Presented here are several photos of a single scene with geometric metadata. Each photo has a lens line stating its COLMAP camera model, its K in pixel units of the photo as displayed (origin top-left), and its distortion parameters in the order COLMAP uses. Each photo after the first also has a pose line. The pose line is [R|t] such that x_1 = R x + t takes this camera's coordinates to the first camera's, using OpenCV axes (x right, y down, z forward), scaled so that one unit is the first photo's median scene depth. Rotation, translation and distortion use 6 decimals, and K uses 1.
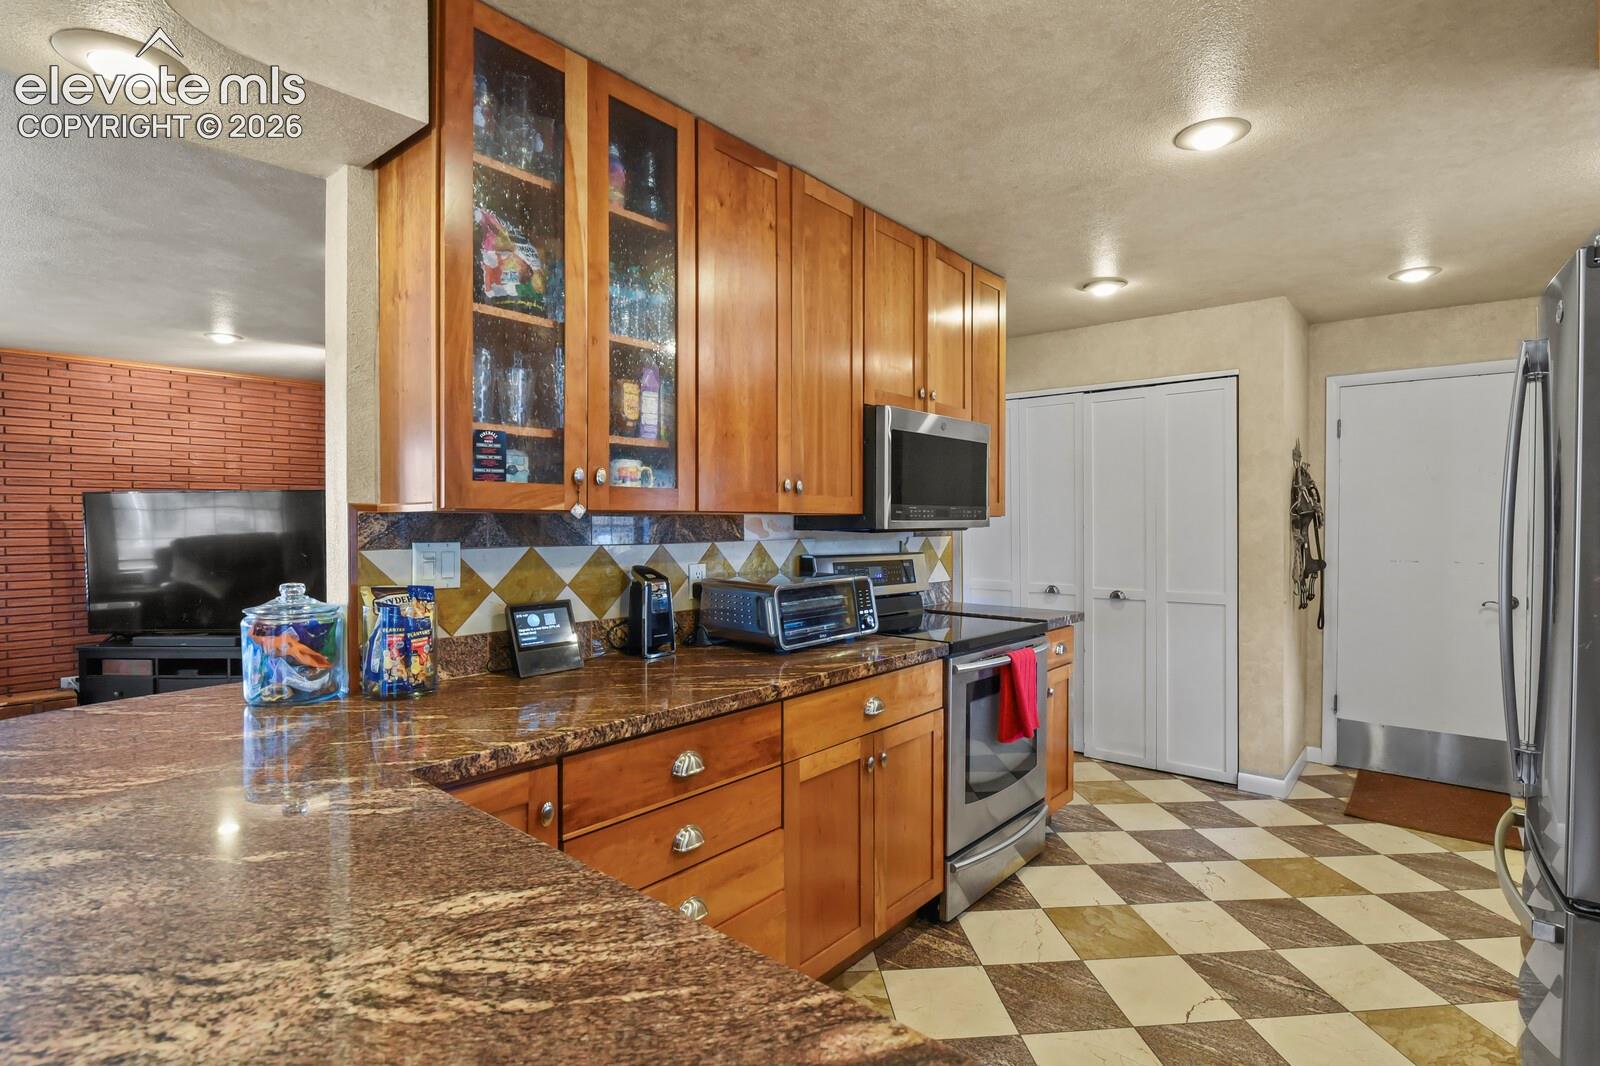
lens RADIAL K [[775.2, 0, 809.1], [0, 775.2, 528.5], [0, 0, 1]] dist [-0.003944, -0.006334]
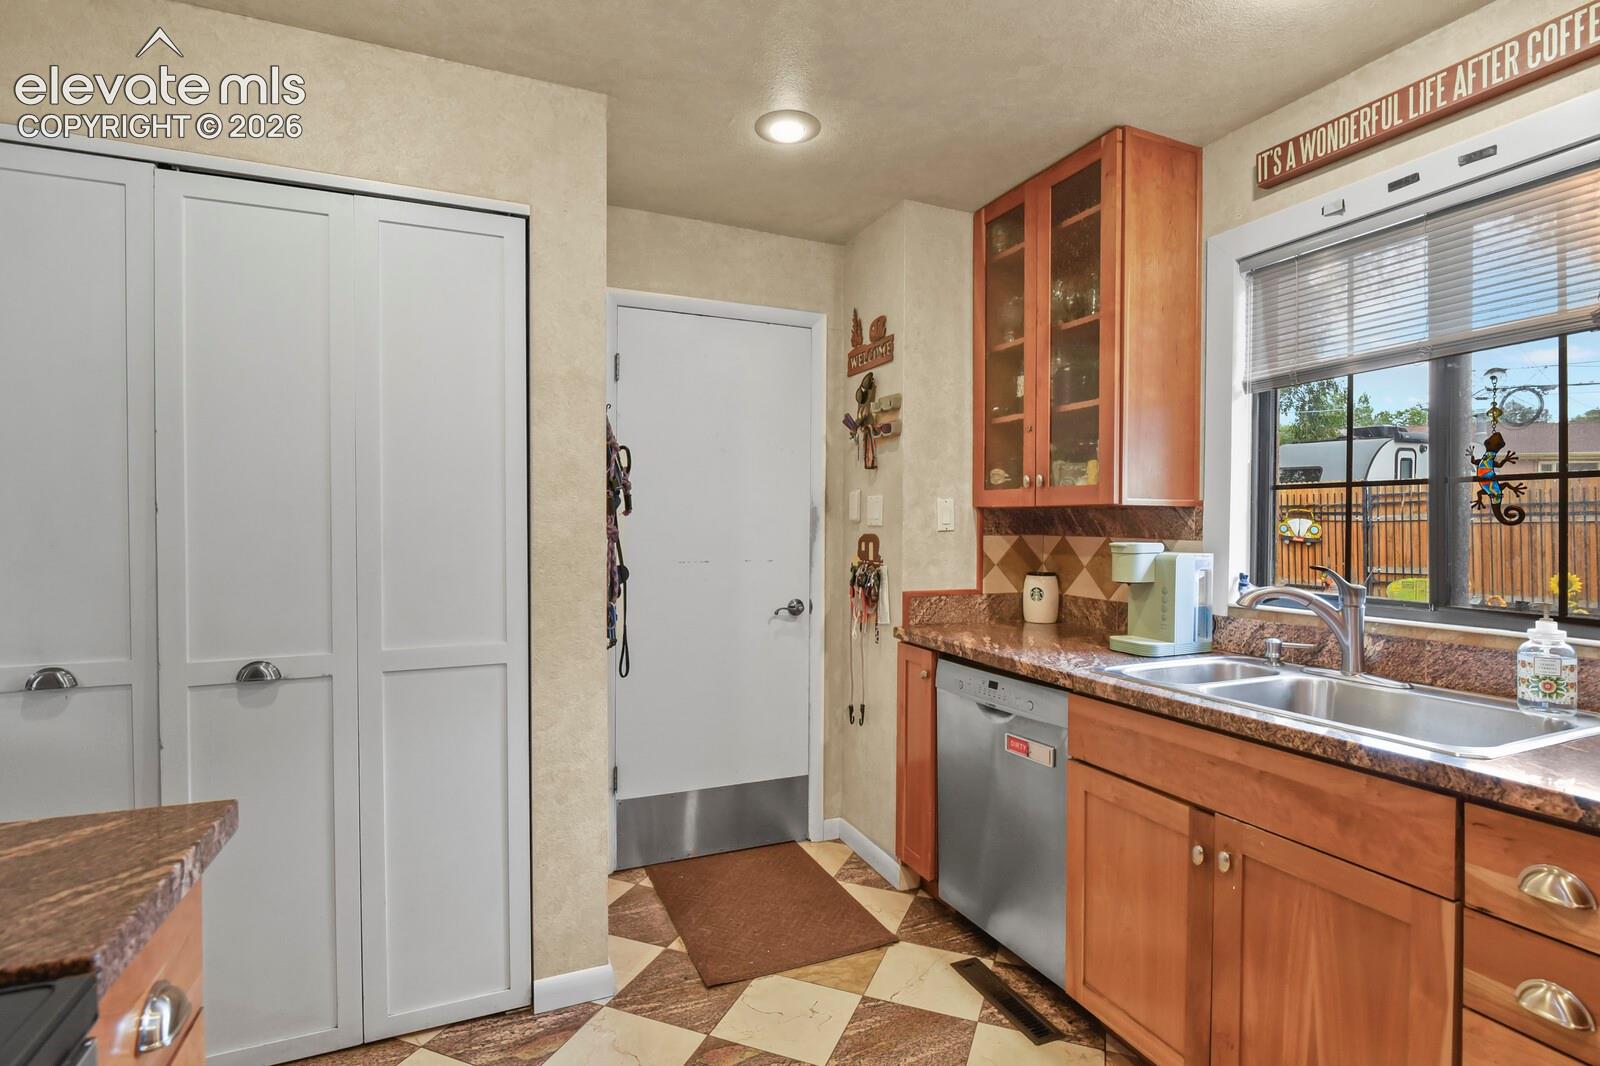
lens RADIAL K [[775.2, 0, 809.1], [0, 775.2, 528.5], [0, 0, 1]] dist [-0.003944, -0.006334]
pose [[0.446132, -0.006315, 0.894945, 0.178955], [0.004562, 0.999978, 0.004782, 0.008607], [-0.894956, 0.001950, 0.446151, 0.620053]]
